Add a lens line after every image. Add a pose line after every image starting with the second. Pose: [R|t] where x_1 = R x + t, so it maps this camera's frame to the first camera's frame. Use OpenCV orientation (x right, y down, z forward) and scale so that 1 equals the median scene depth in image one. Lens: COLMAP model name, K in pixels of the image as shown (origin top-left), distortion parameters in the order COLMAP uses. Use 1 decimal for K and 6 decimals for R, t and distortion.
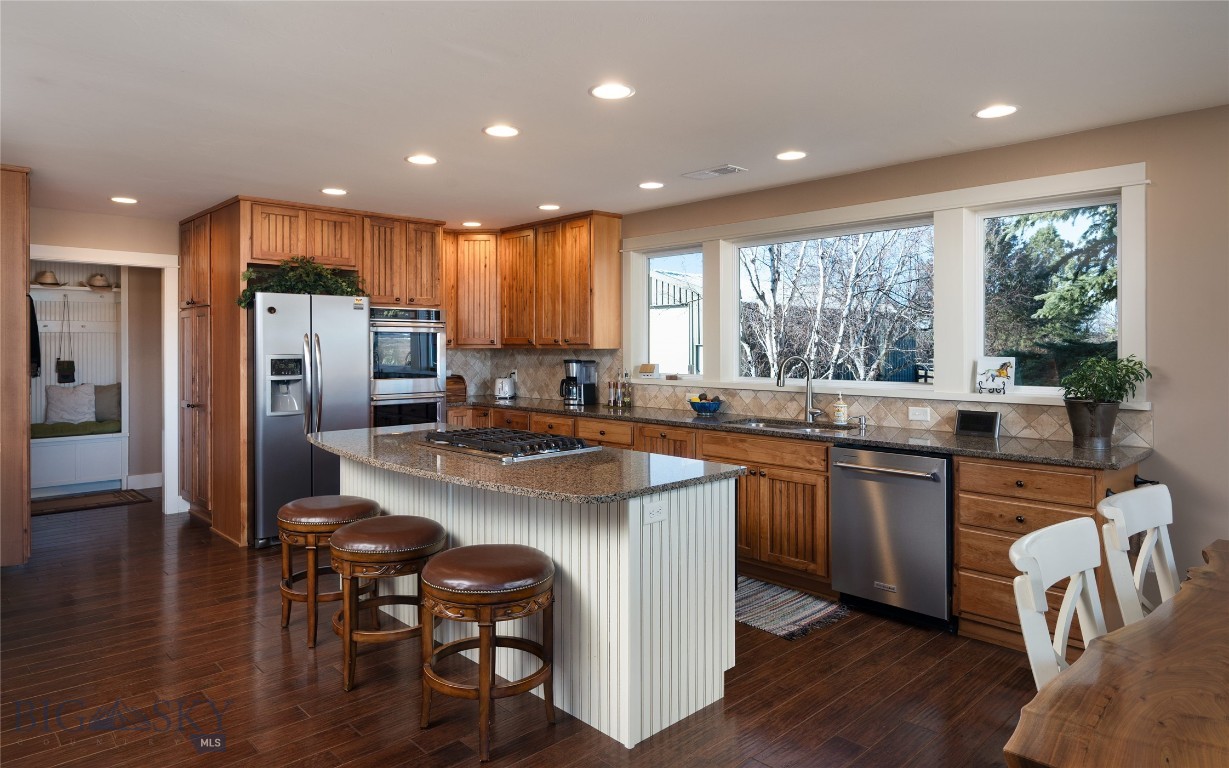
lens RADIAL K [[745.4, 0, 615.0], [0, 745.4, 350.4], [0, 0, 1]] dist [0.001231, -0.000494]
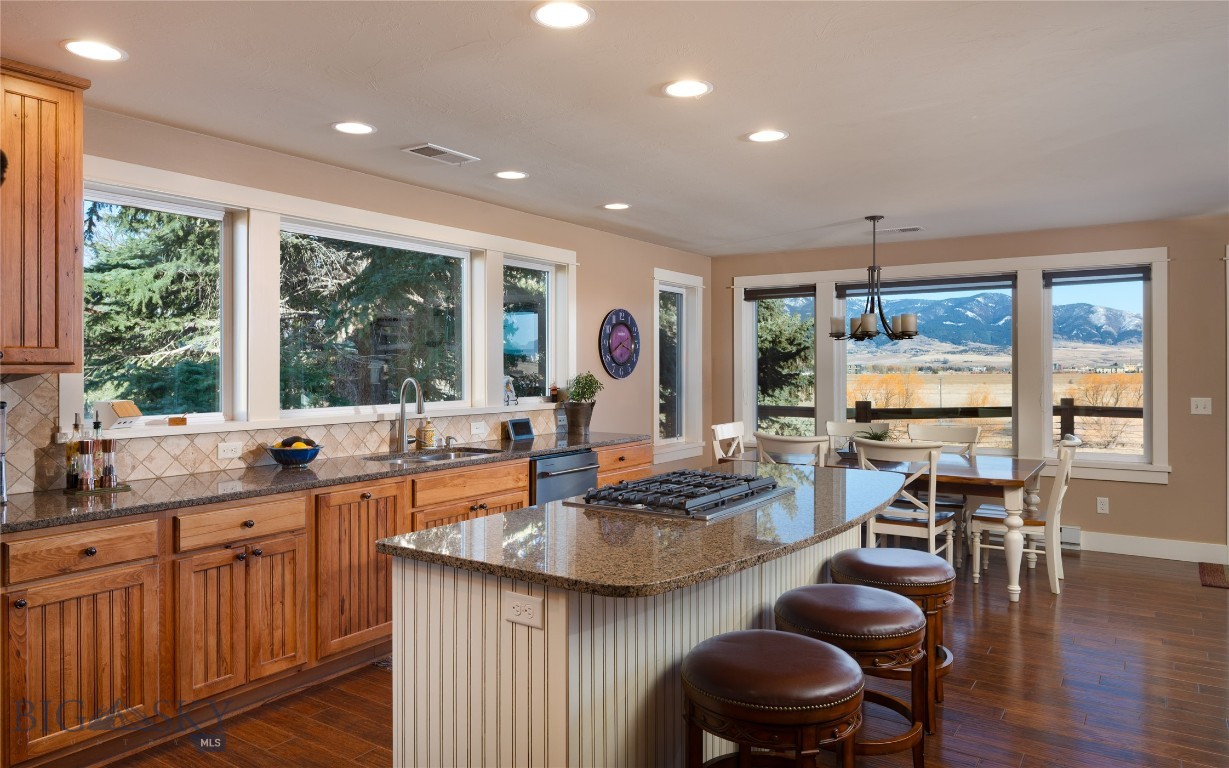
lens RADIAL K [[798.9, 0, 614.5], [0, 798.9, 384.0], [0, 0, 1]] dist [0.000443, 0.000003]
pose [[-0.221588, -0.017055, 0.974991, -0.594973], [0.007412, 0.999789, 0.019173, -0.001394], [-0.975112, 0.011475, -0.221414, 0.795829]]
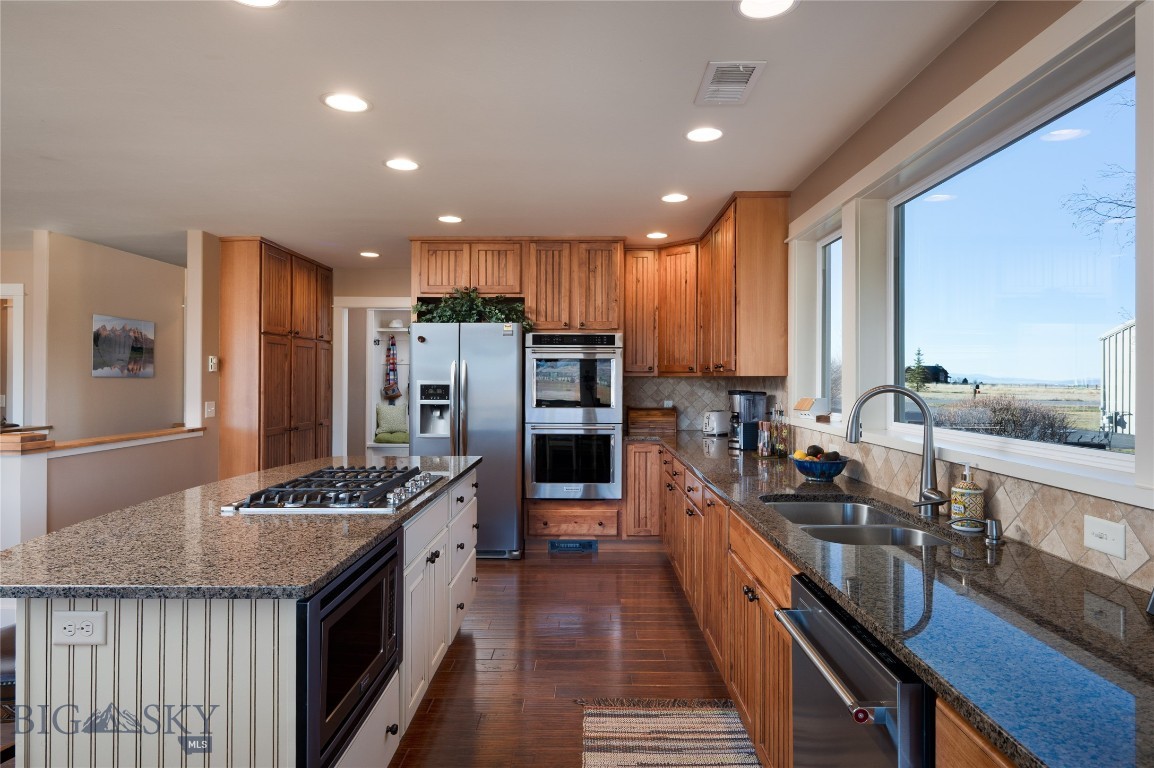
lens RADIAL K [[677.6, 0, 577.0], [0, 677.6, 384.0], [0, 0, 1]] dist [0.038456, -0.000071]
pose [[0.716868, 0.009391, -0.697145, 0.344980], [-0.007337, 0.999956, 0.005925, 0.002815], [0.697170, 0.000867, 0.716905, 0.406670]]
